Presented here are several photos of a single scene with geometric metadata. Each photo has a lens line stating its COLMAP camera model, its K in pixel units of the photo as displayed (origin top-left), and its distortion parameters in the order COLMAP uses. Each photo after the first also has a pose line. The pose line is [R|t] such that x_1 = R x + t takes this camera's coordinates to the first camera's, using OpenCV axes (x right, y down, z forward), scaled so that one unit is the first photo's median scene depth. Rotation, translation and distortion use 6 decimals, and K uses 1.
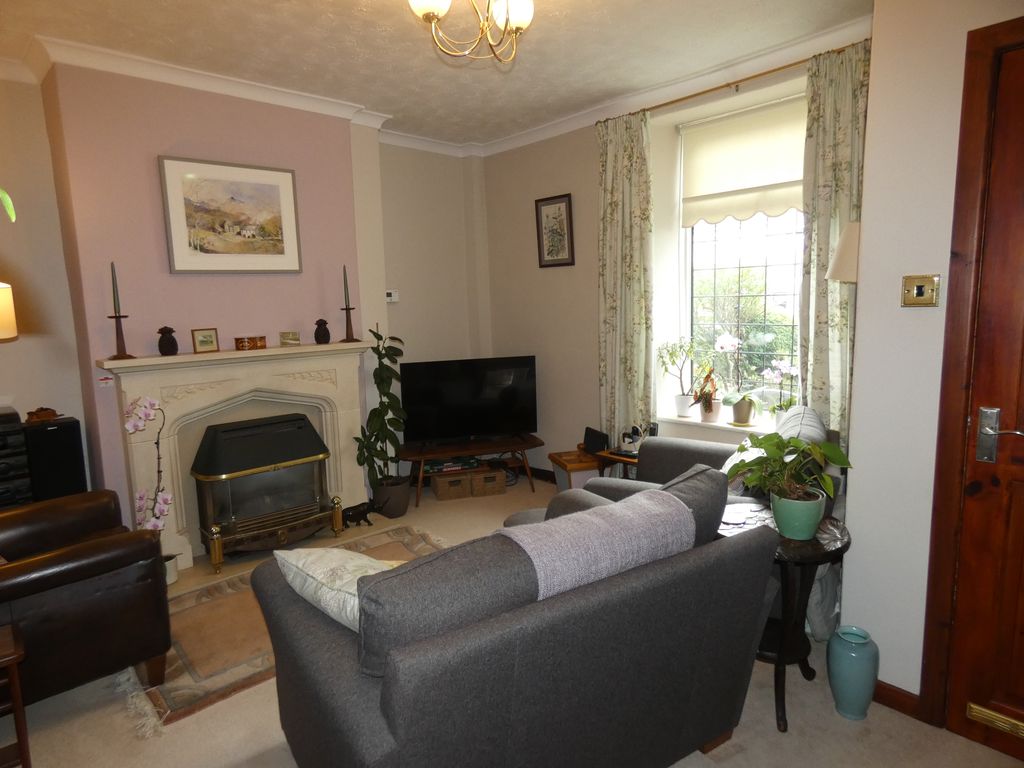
lens RADIAL K [[614.8, 0, 510.9], [0, 614.8, 381.3], [0, 0, 1]] dist [-0.001872, -0.000207]
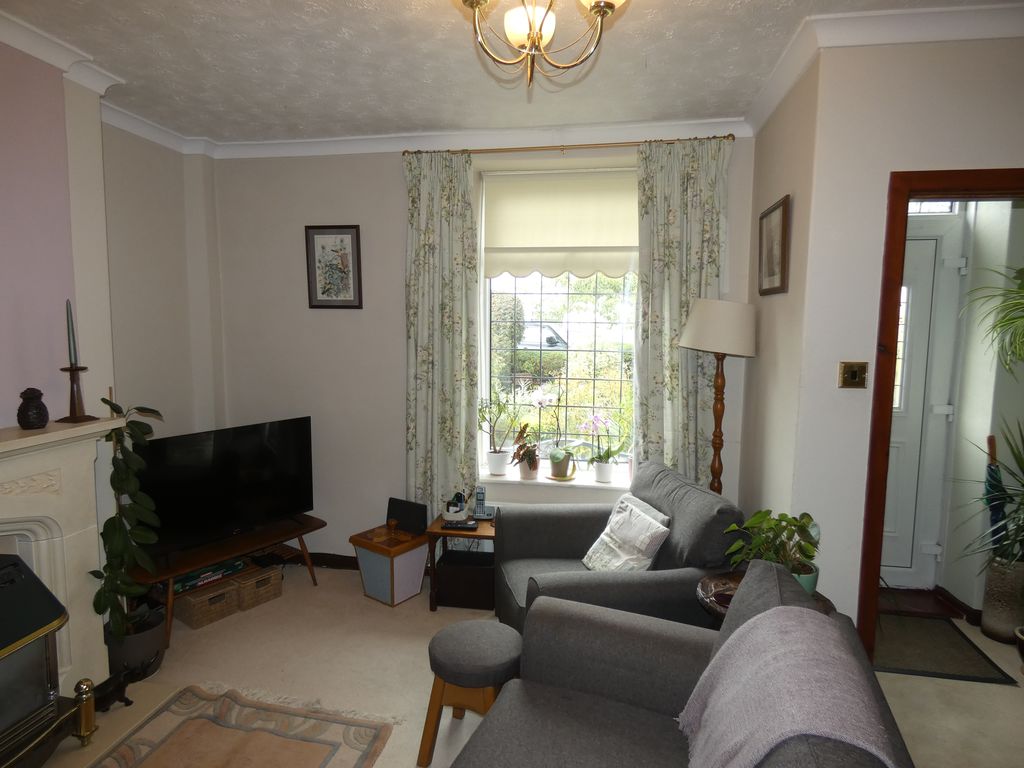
lens RADIAL K [[614.8, 0, 510.9], [0, 614.8, 381.3], [0, 0, 1]] dist [-0.001872, -0.000207]
pose [[0.791560, -0.026880, 0.610501, -0.286263], [0.047738, 0.998699, -0.017923, -0.070625], [-0.609225, 0.043332, 0.791813, 0.225841]]
